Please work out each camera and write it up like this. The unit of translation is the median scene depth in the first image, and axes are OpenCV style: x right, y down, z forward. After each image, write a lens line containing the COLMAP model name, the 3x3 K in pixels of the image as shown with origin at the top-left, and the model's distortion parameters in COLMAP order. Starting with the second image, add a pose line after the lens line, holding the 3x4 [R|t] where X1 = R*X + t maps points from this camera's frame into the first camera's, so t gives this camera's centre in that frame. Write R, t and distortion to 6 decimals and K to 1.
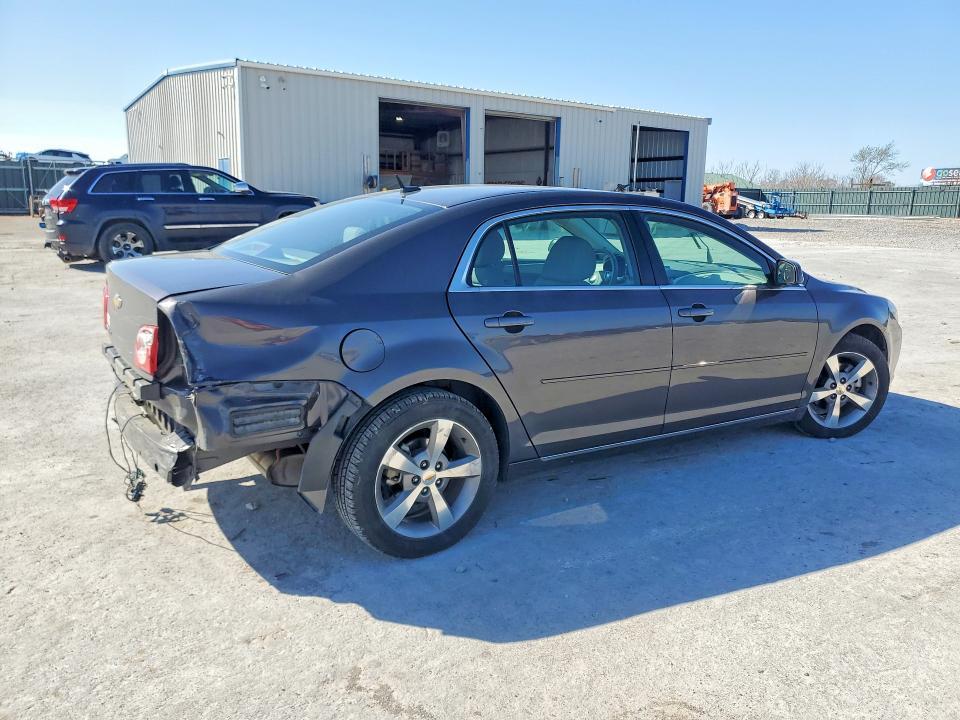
lens RADIAL K [[758.8, 0, 483.7], [0, 758.8, 357.3], [0, 0, 1]] dist [0.018439, -0.001778]
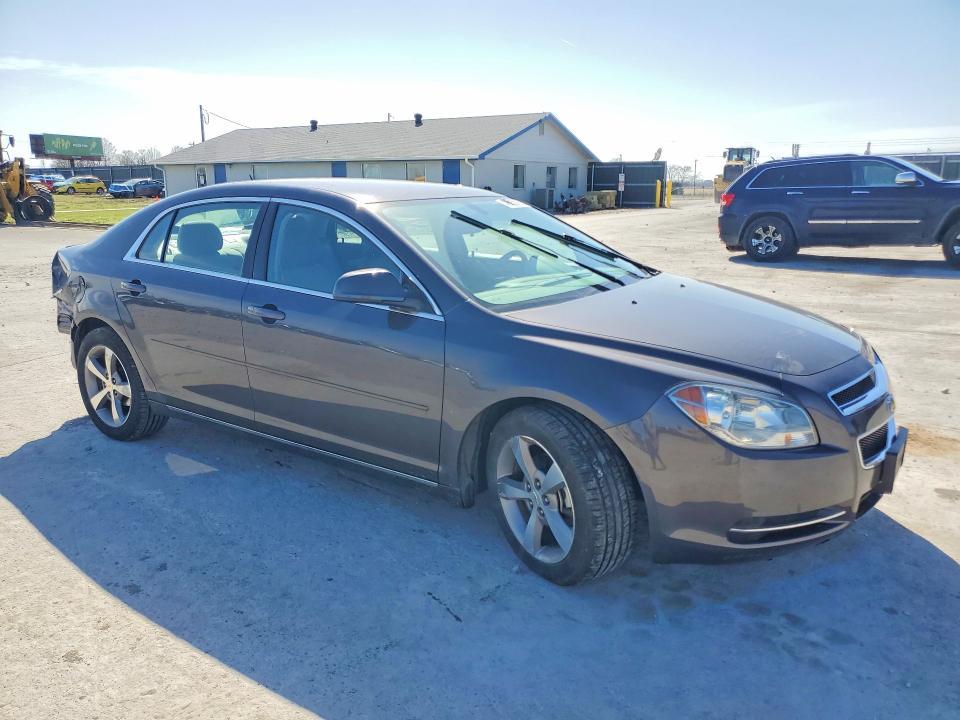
lens RADIAL K [[758.8, 0, 478.3], [0, 758.8, 365.1], [0, 0, 1]] dist [0.018439, -0.001778]
pose [[0.365135, 0.195997, -0.910089, 0.364581], [-0.180961, 0.973883, 0.137132, -0.050540], [0.913197, 0.114619, 0.391067, 0.259991]]
